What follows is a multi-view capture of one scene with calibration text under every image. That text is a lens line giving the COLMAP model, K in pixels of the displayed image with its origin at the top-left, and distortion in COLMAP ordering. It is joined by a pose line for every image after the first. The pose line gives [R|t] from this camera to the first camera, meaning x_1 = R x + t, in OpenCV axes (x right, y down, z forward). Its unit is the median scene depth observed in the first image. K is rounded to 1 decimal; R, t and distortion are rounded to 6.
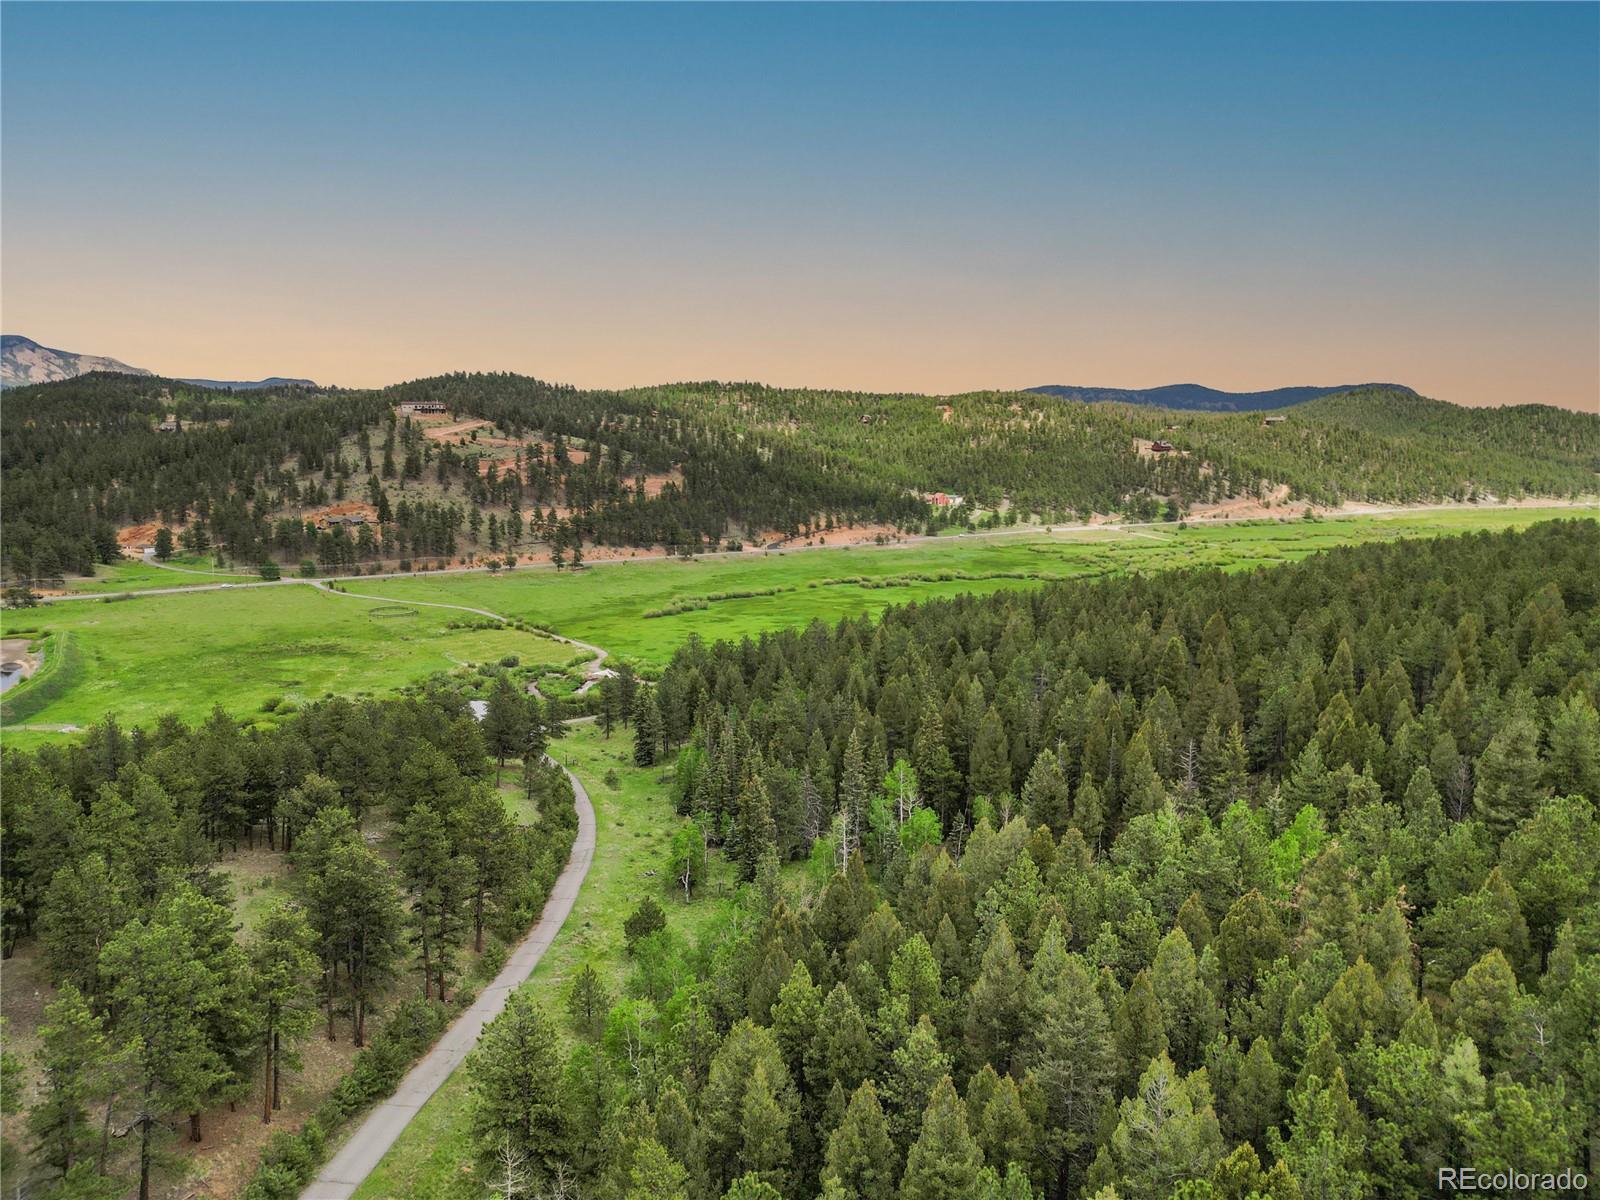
lens RADIAL K [[1120.6, 0, 795.4], [0, 1120.6, 619.0], [0, 0, 1]] dist [0.039111, -0.028756]
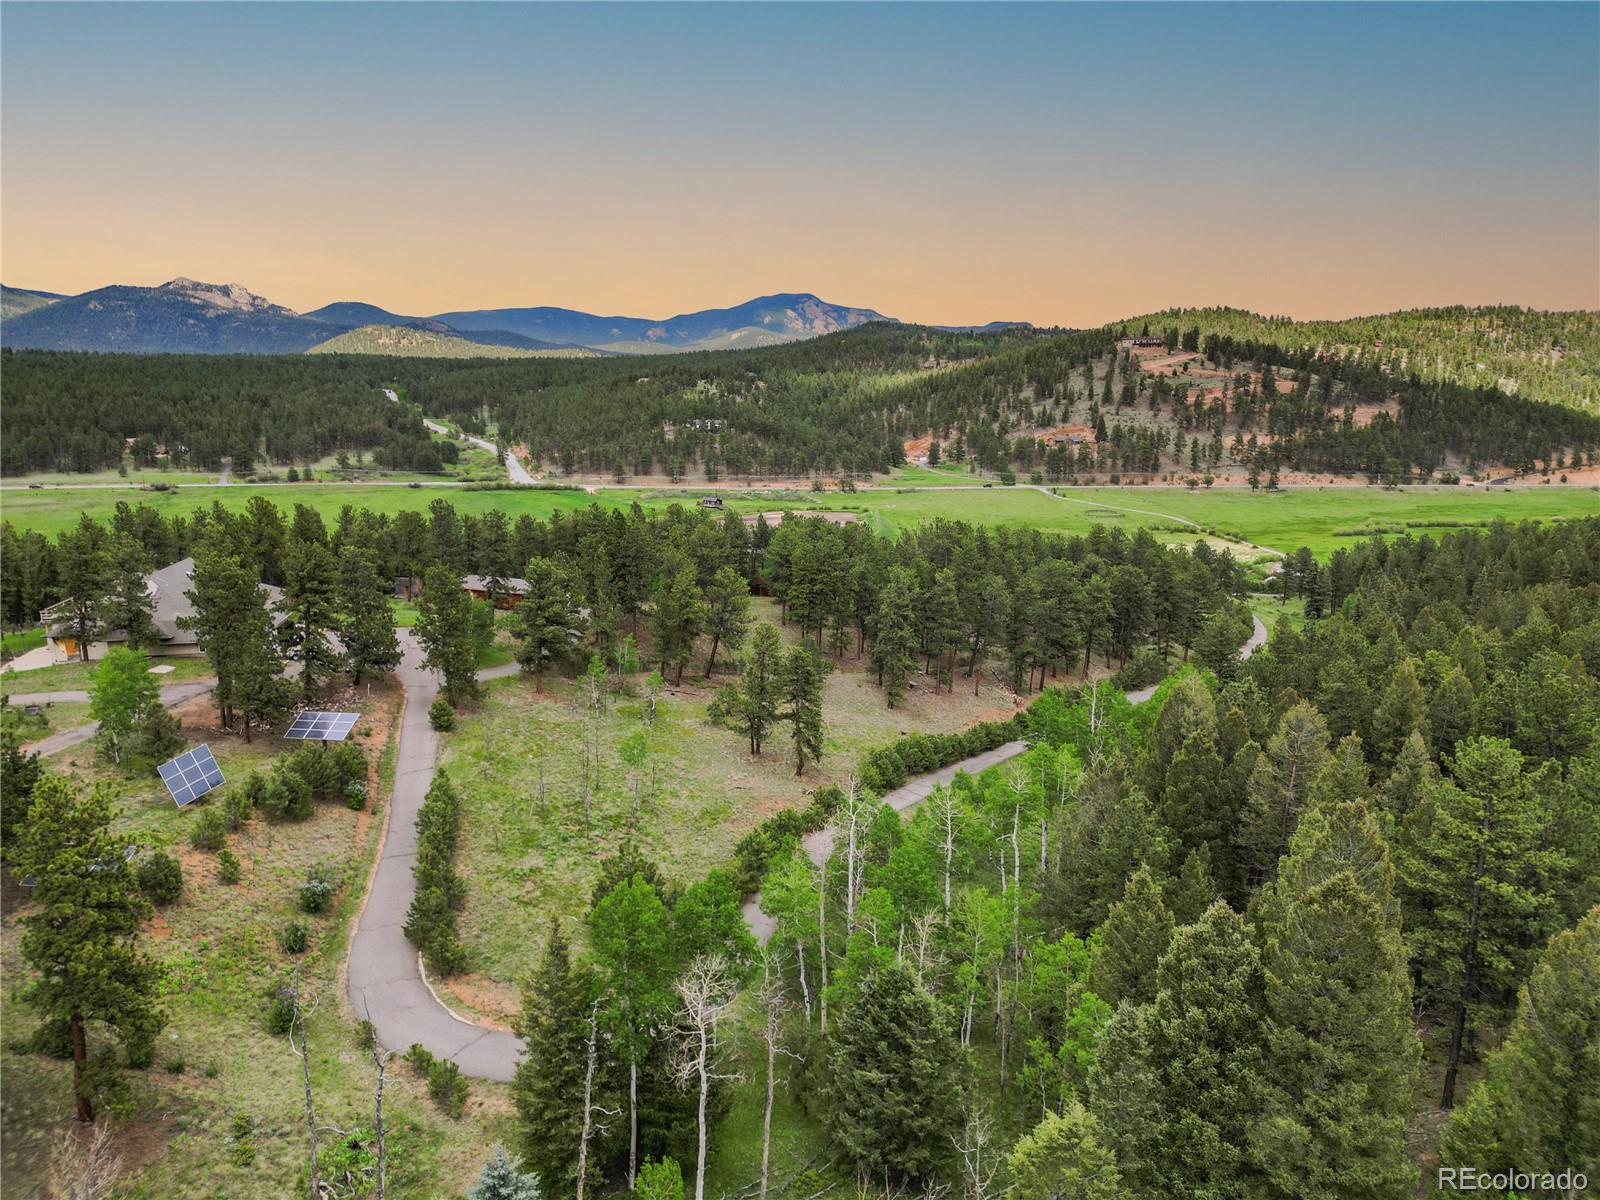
lens RADIAL K [[1120.6, 0, 795.4], [0, 1120.6, 619.0], [0, 0, 1]] dist [0.039111, -0.028756]
pose [[0.829676, 0.113641, -0.546556, 0.026835], [-0.084960, 0.993360, 0.077572, 0.029081], [0.551743, -0.017924, 0.833822, -0.132273]]
